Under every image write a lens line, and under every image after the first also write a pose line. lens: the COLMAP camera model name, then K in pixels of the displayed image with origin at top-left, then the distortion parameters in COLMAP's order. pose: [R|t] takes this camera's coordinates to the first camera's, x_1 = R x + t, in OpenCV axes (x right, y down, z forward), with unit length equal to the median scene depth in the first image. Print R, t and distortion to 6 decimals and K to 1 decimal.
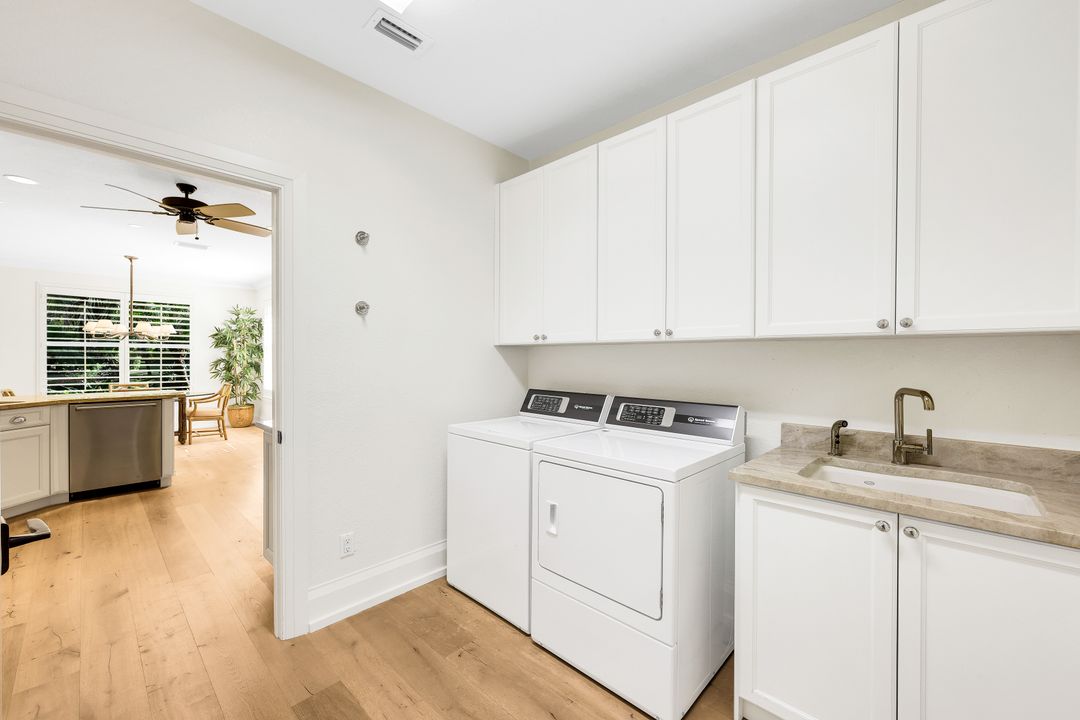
lens RADIAL K [[434.9, 0, 538.1], [0, 434.9, 358.0], [0, 0, 1]] dist [0.000171, 0.000745]
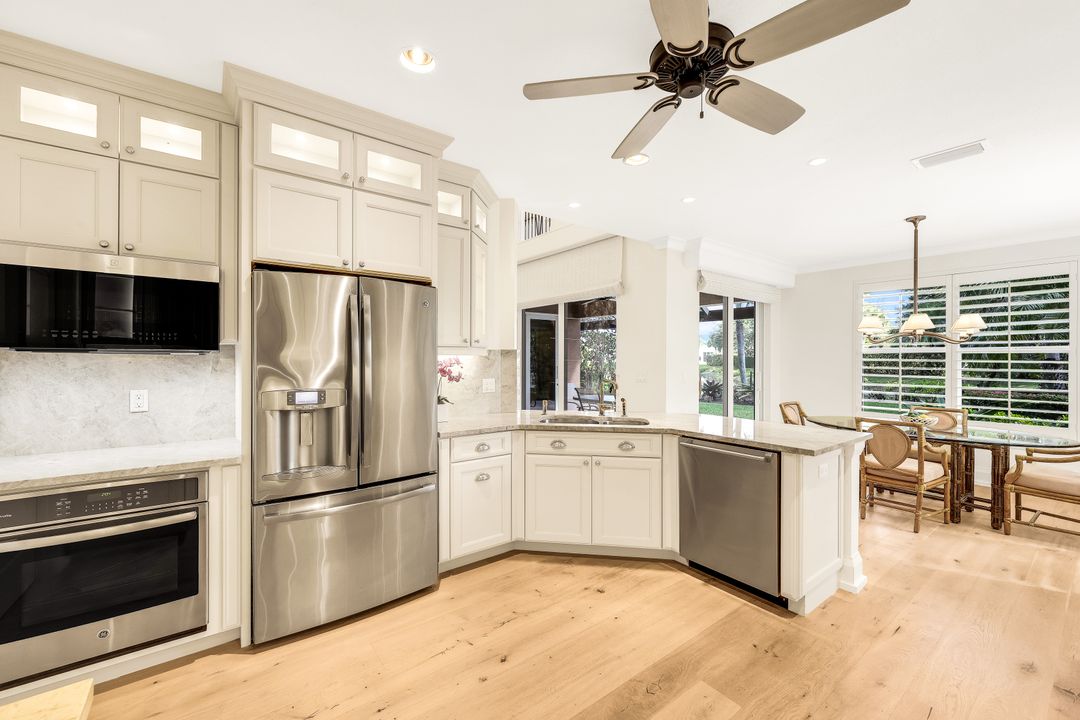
lens RADIAL K [[434.9, 0, 542.7], [0, 434.9, 359.4], [0, 0, 1]] dist [0.000171, 0.000745]
pose [[-0.158666, -0.003521, -0.987326, -0.151632], [-0.004688, 0.999985, -0.002813, -0.009223], [0.987321, 0.004182, -0.158680, 0.432054]]
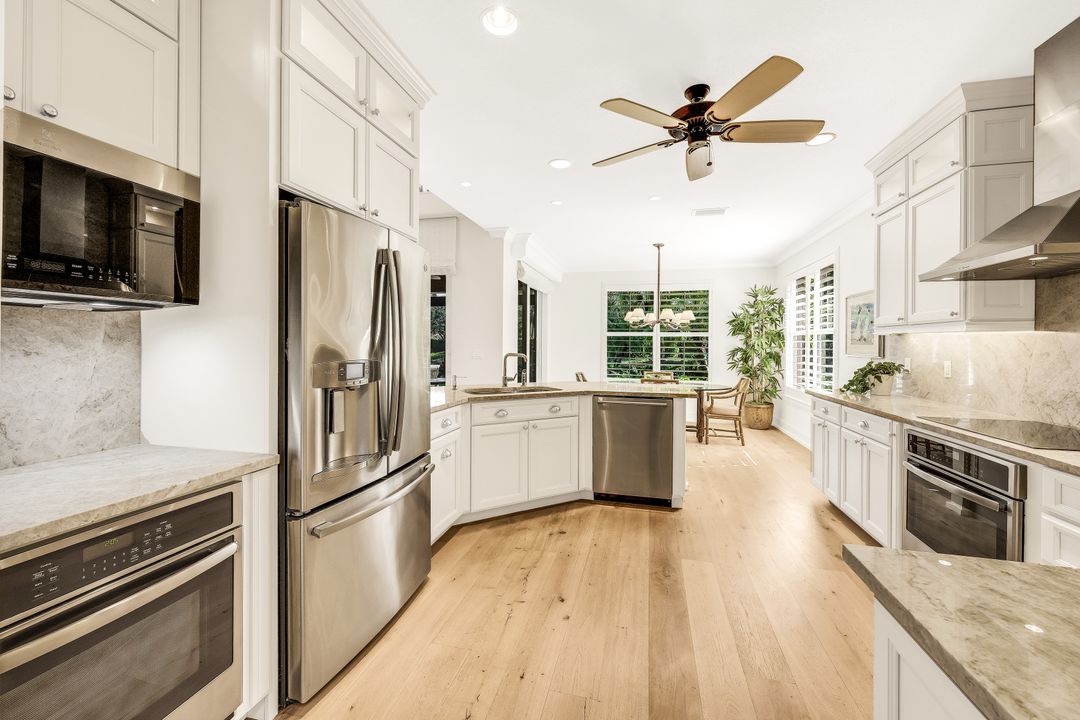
lens RADIAL K [[434.9, 0, 538.6], [0, 434.9, 346.1], [0, 0, 1]] dist [0.000171, 0.000745]
pose [[0.491246, 0.002237, -0.871018, -0.162103], [-0.006273, 0.999980, -0.000969, 0.001691], [0.870998, 0.005939, 0.491250, 0.217664]]
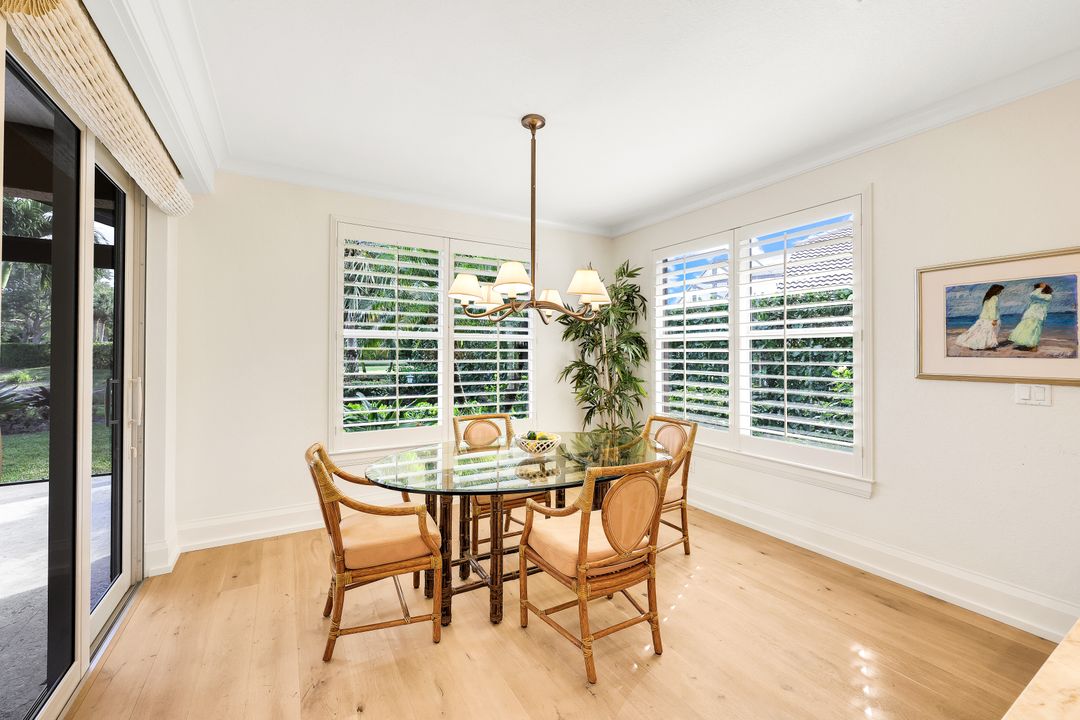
lens RADIAL K [[434.9, 0, 526.2], [0, 434.9, 352.2], [0, 0, 1]] dist [0.000171, 0.000745]
pose [[0.958849, -0.003145, -0.283900, -0.654180], [0.001524, 0.999981, -0.005930, -0.006076], [0.283913, 0.005253, 0.958836, 0.477925]]
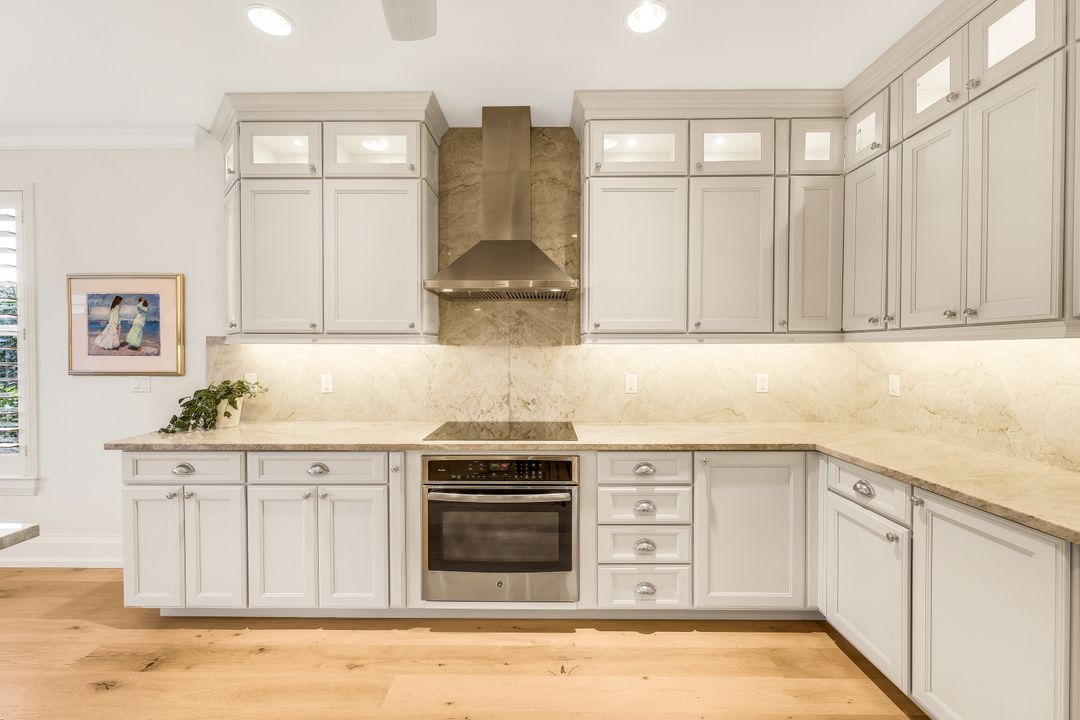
lens RADIAL K [[434.9, 0, 538.7], [0, 434.9, 358.8], [0, 0, 1]] dist [0.000171, 0.000745]
pose [[0.728927, -0.020844, 0.684274, -0.435695], [0.005163, 0.999675, 0.024952, -0.008212], [-0.684572, -0.014656, 0.728798, 0.354398]]
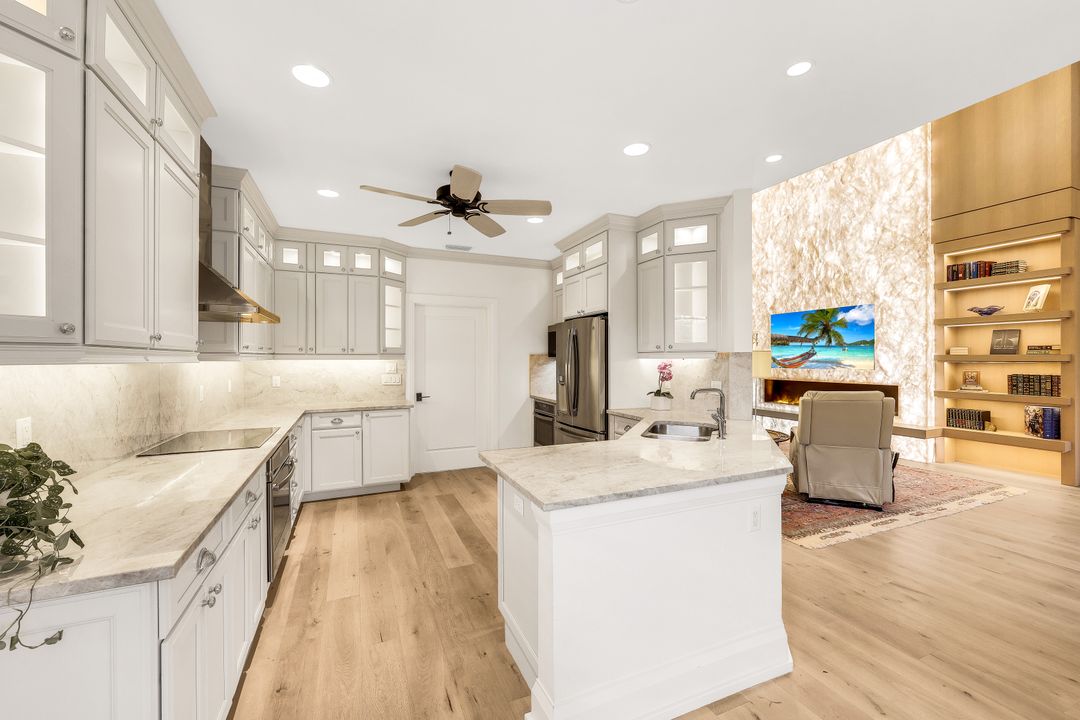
lens RADIAL K [[434.9, 0, 540.5], [0, 434.9, 357.4], [0, 0, 1]] dist [0.000171, 0.000745]
pose [[-0.922301, -0.004230, 0.386450, -0.609359], [-0.003703, 0.999991, 0.002108, -0.016373], [-0.386455, 0.000513, -0.922308, 0.817127]]
